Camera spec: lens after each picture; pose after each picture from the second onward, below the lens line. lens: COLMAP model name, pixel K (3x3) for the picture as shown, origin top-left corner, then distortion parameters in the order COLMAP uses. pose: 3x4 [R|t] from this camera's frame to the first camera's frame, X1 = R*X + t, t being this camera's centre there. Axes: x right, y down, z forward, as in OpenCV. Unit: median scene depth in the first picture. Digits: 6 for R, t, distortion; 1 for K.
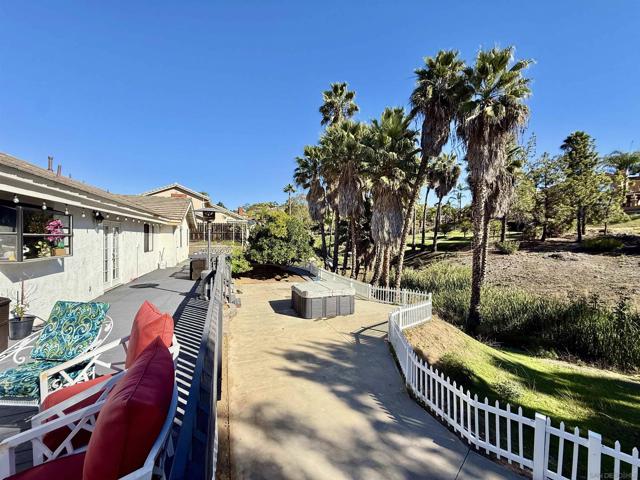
lens RADIAL K [[255.6, 0, 318.9], [0, 255.6, 240.1], [0, 0, 1]] dist [0.000434, 0.000375]
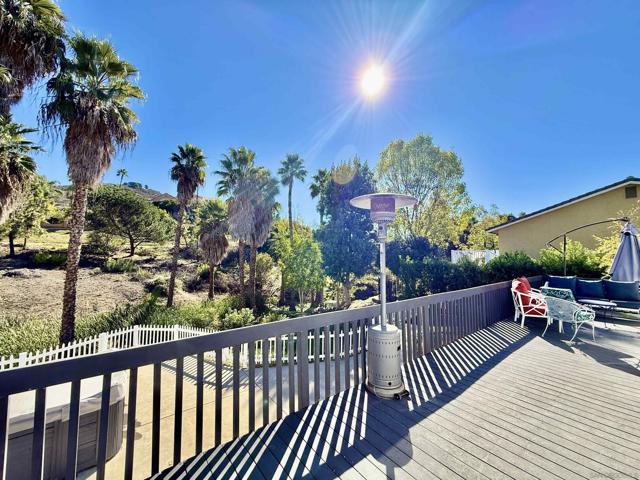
lens RADIAL K [[255.6, 0, 318.9], [0, 255.6, 240.1], [0, 0, 1]] dist [0.000434, 0.000375]
pose [[-0.311149, 0.049687, 0.949061, -0.281880], [0.003503, 0.998686, -0.051136, -0.004966], [-0.950355, -0.012586, -0.310914, 0.421753]]
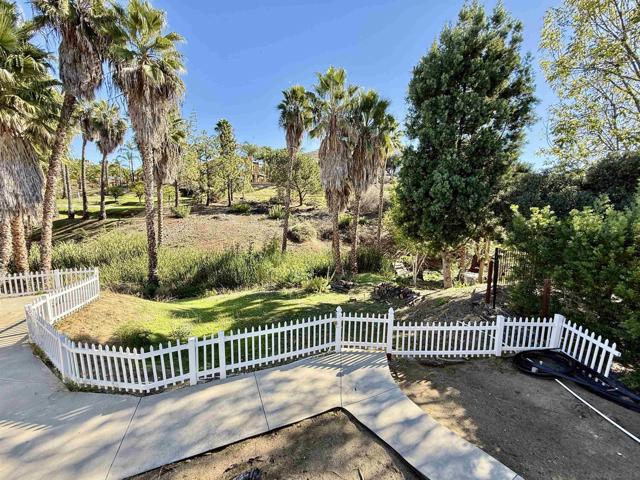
lens RADIAL K [[255.6, 0, 318.9], [0, 255.6, 240.1], [0, 0, 1]] dist [0.000434, 0.000375]
pose [[0.438031, -0.126487, 0.890017, 0.006159], [0.005274, 0.990396, 0.138157, 0.000177], [-0.898944, -0.055823, 0.434491, -0.025500]]
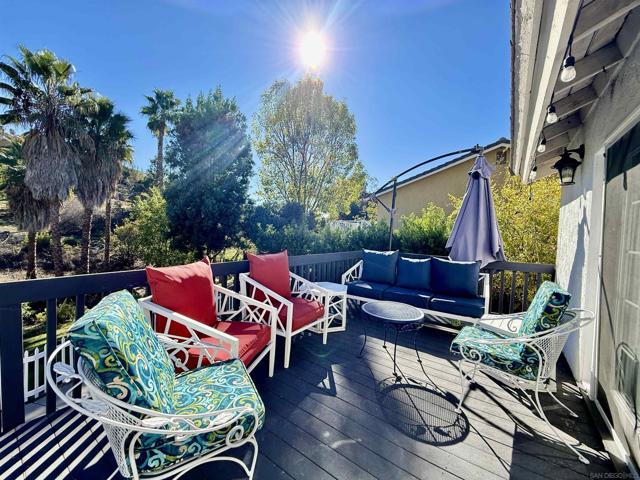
lens RADIAL K [[255.6, 0, 318.9], [0, 255.6, 240.1], [0, 0, 1]] dist [0.000434, 0.000375]
pose [[-0.543098, -0.051443, 0.838092, -0.180448], [-0.027976, 0.998676, 0.043171, 0.013783], [-0.839203, -0.000001, -0.543818, 0.114968]]
